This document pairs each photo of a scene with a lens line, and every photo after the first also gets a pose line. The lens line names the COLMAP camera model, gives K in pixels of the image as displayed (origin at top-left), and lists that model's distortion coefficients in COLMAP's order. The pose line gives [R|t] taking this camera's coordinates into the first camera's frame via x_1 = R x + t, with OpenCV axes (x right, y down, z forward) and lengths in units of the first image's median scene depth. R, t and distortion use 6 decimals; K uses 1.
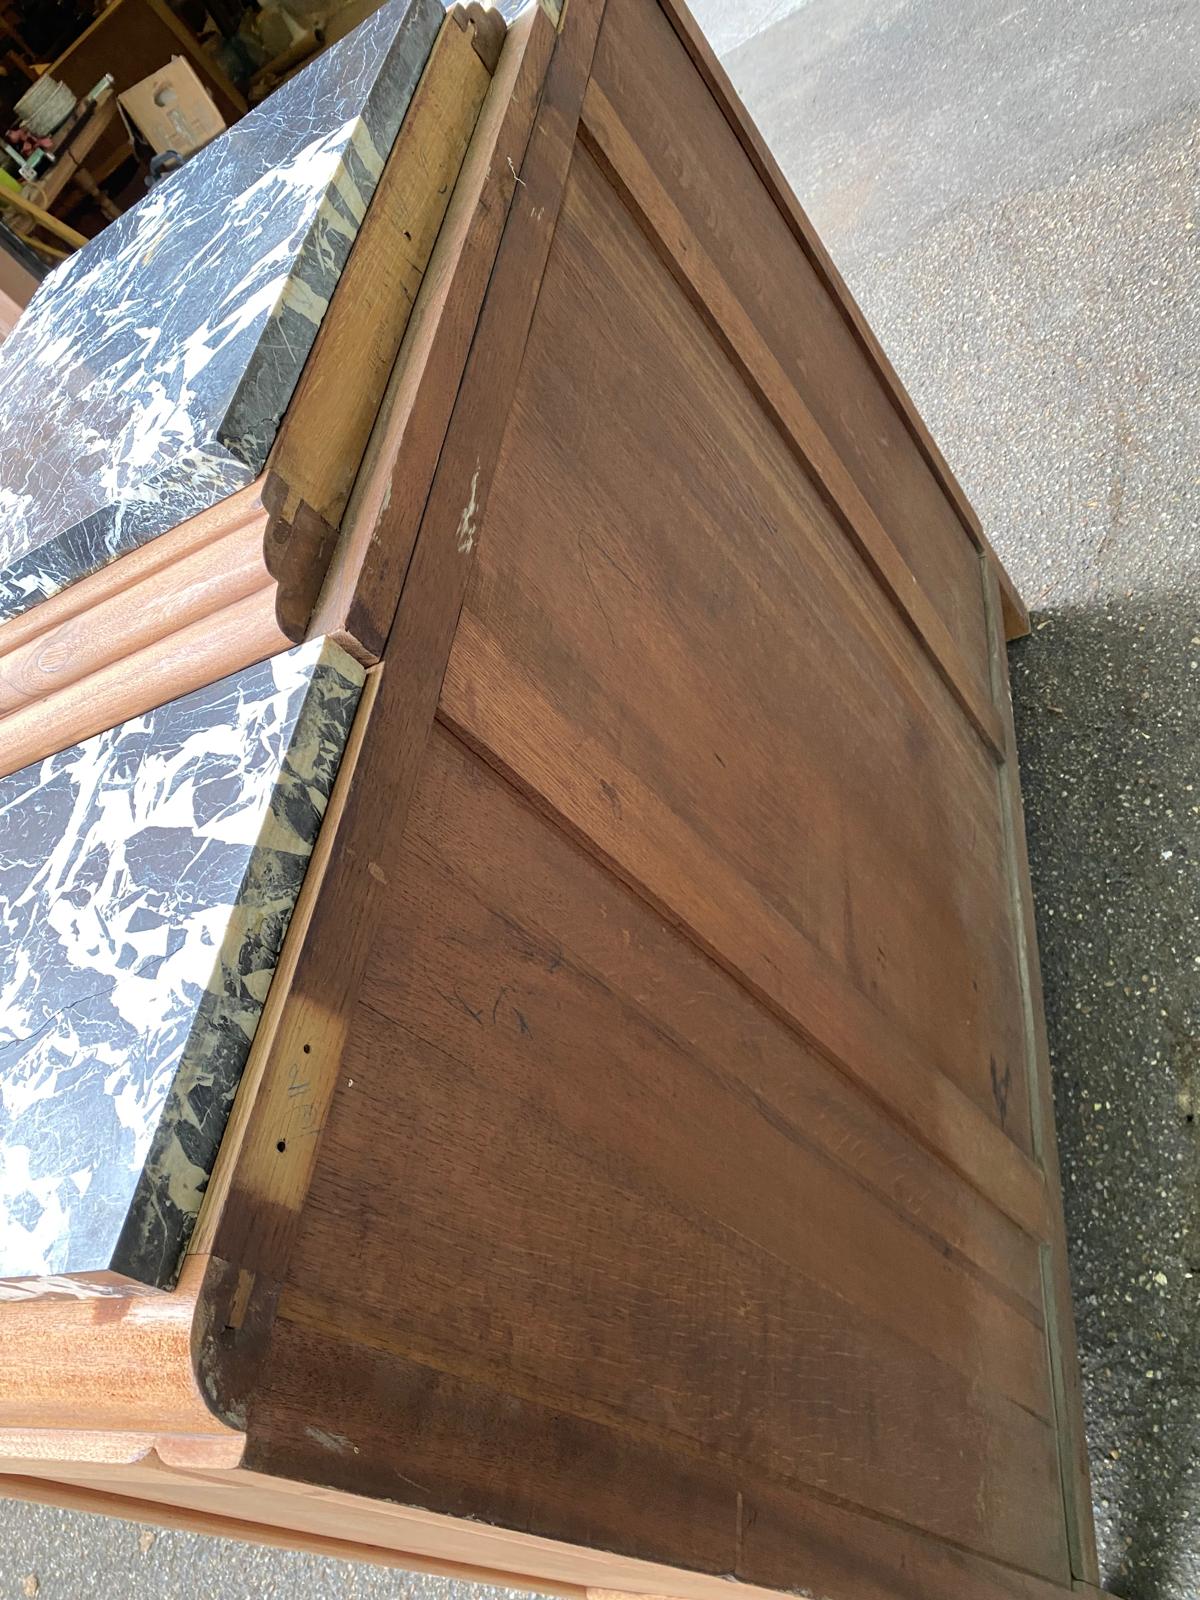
lens RADIAL K [[1222.5, 0, 592.6], [0, 1222.5, 798.6], [0, 0, 1]] dist [0.031113, -0.036164]
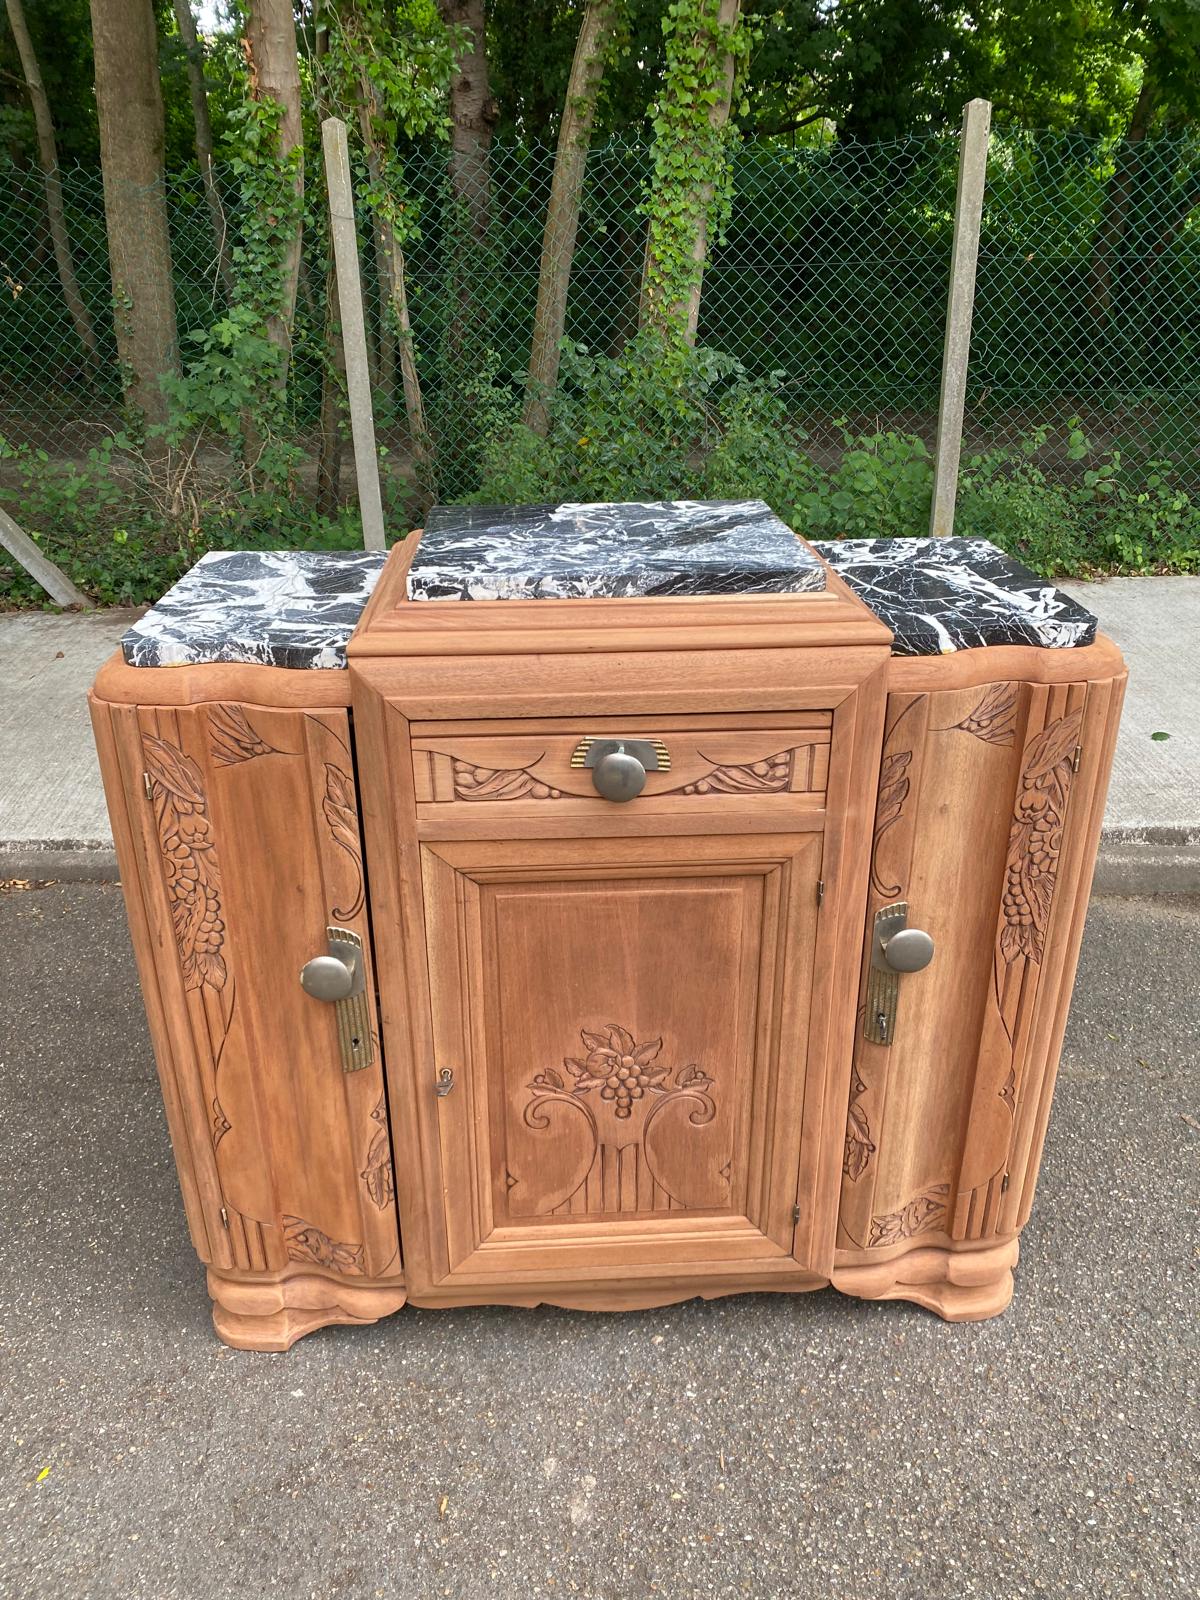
lens RADIAL K [[1222.5, 0, 600.1], [0, 1222.5, 789.2], [0, 0, 1]] dist [0.031113, -0.036164]
pose [[-0.154158, 0.192384, 0.969135, -3.310432], [0.831631, 0.554888, 0.022134, -0.297138], [-0.533503, 0.809375, -0.245533, 2.700587]]
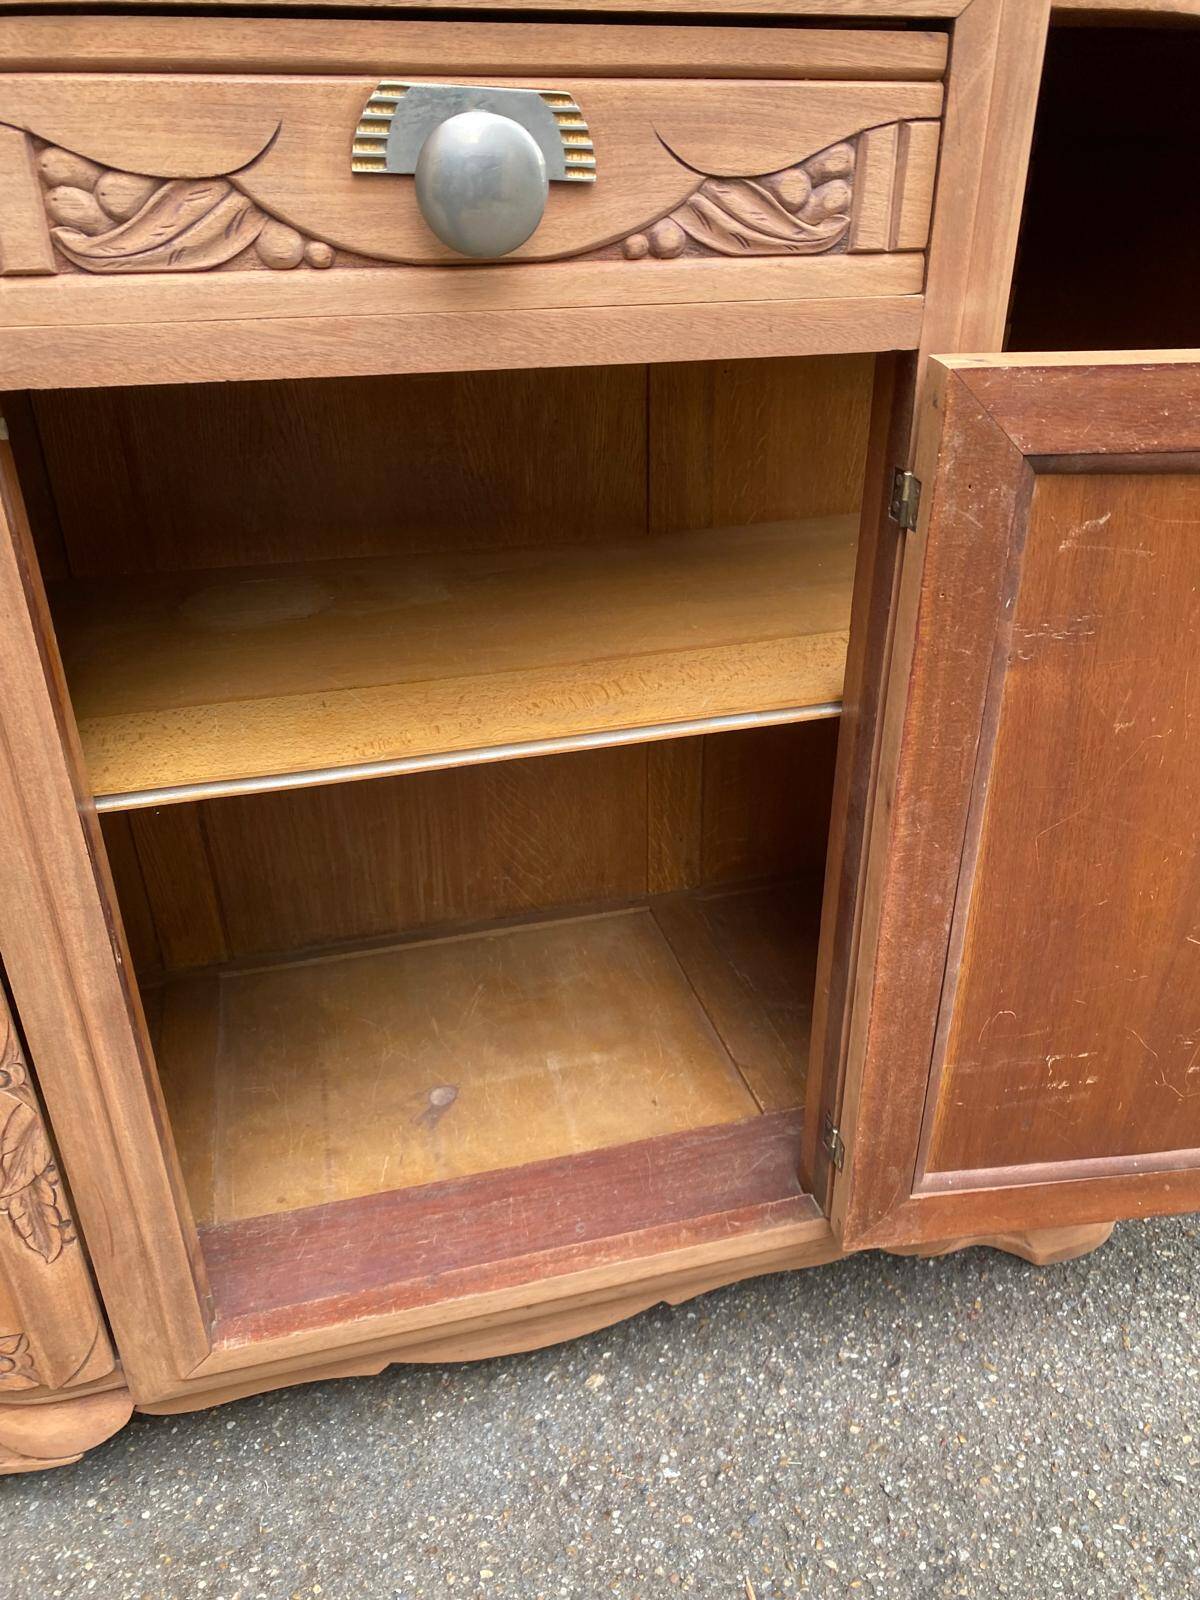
lens RADIAL K [[1222.5, 0, 615.8], [0, 1222.5, 802.8], [0, 0, 1]] dist [0.031113, -0.036164]
pose [[-0.324629, 0.146511, 0.934425, -1.774849], [0.855513, 0.466810, 0.224022, -0.107174], [-0.403377, 0.872137, -0.276882, 2.731190]]
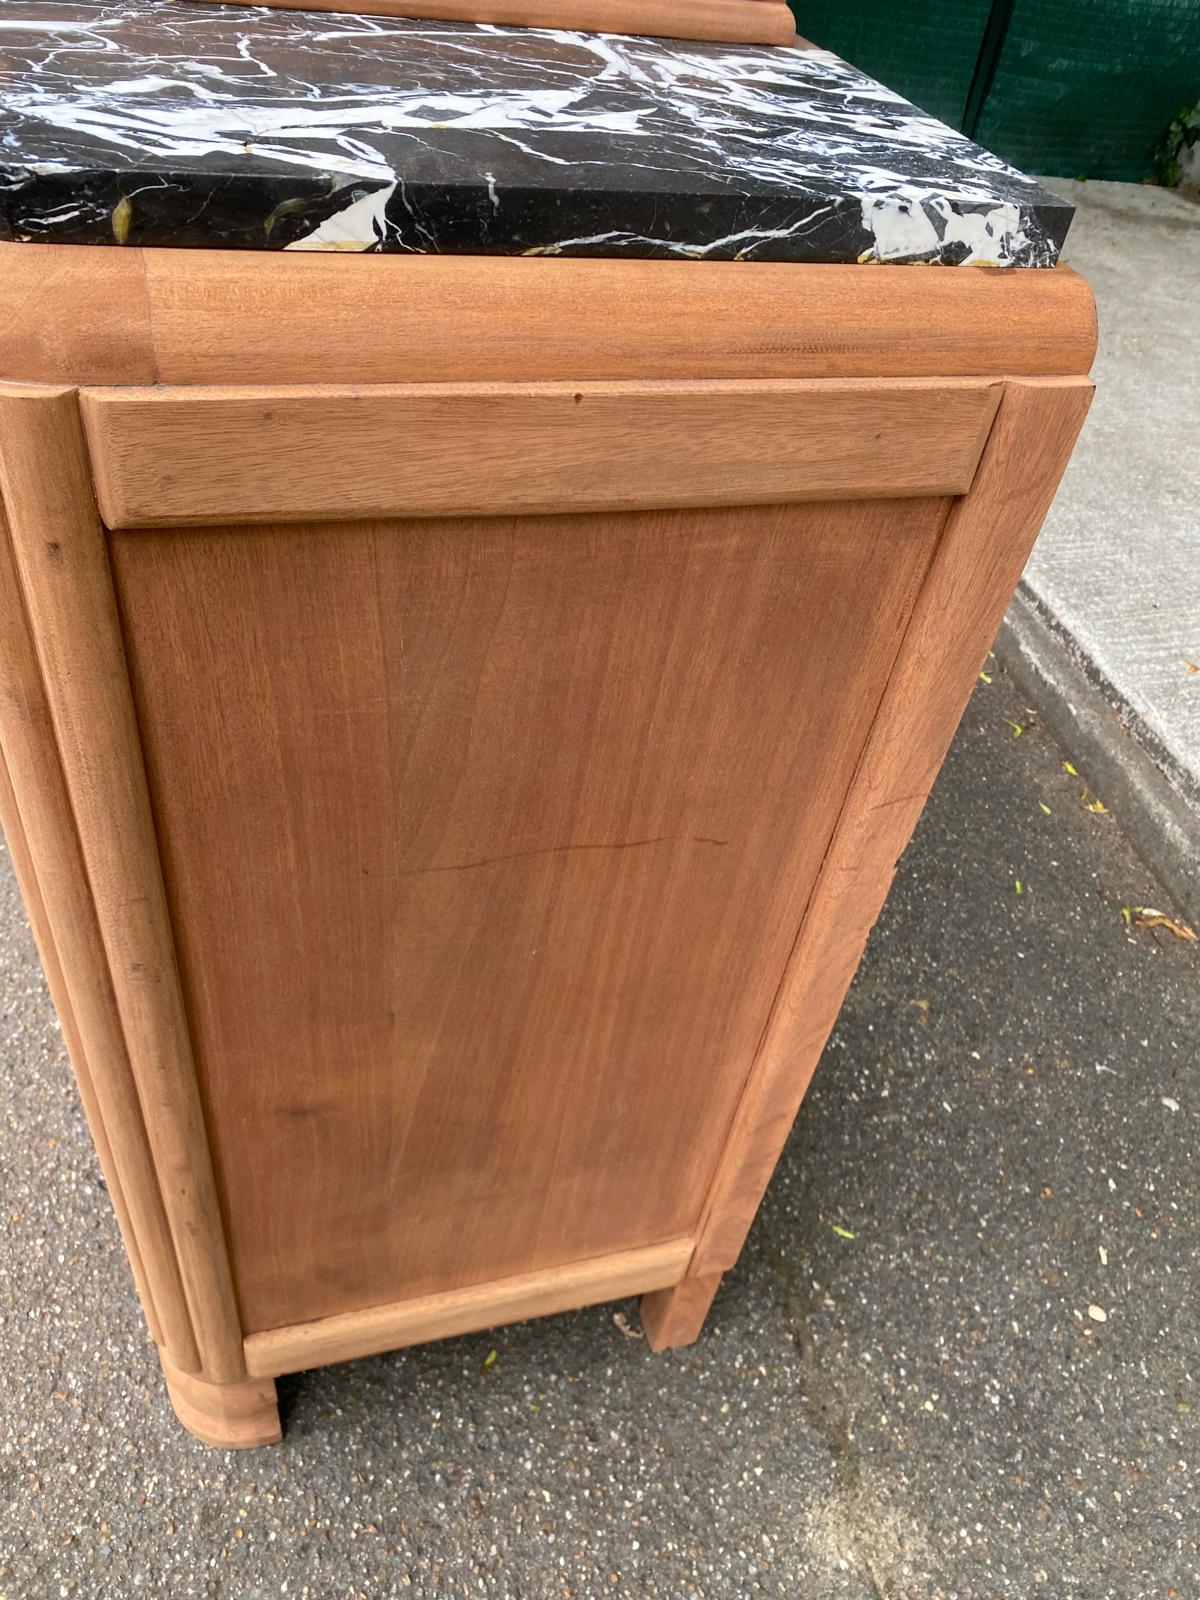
lens RADIAL K [[1222.5, 0, 587.6], [0, 1222.5, 799.7], [0, 0, 1]] dist [0.031113, -0.036164]
pose [[0.669574, 0.251234, 0.698965, -1.125611], [-0.074991, 0.959114, -0.272904, 1.029763], [-0.738950, 0.130314, 0.661038, 0.415456]]
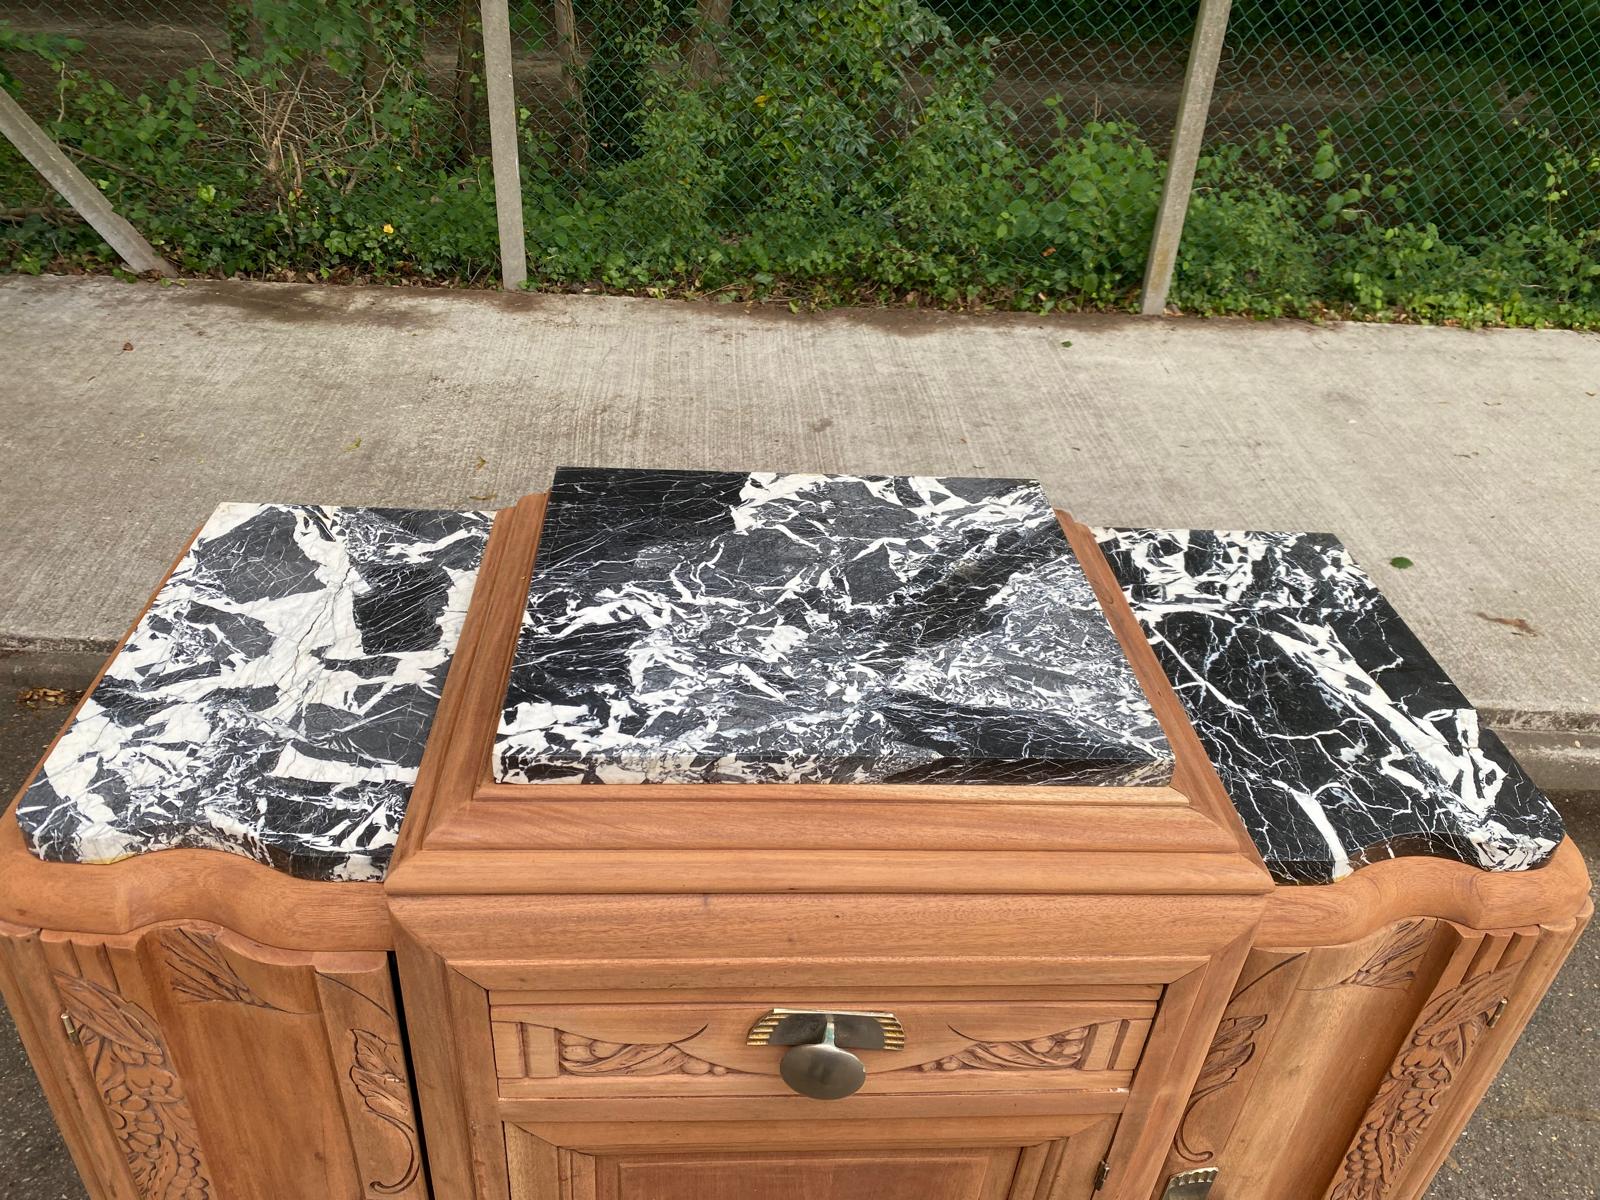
lens RADIAL K [[1222.5, 0, 802.8], [0, 1222.5, 572.8], [0, 0, 1]] dist [0.031113, -0.036164]
pose [[-0.207843, 0.039126, 0.977379, -2.452212], [0.792047, 0.593066, 0.144690, -0.871374], [-0.573989, 0.804203, -0.154254, 1.763573]]
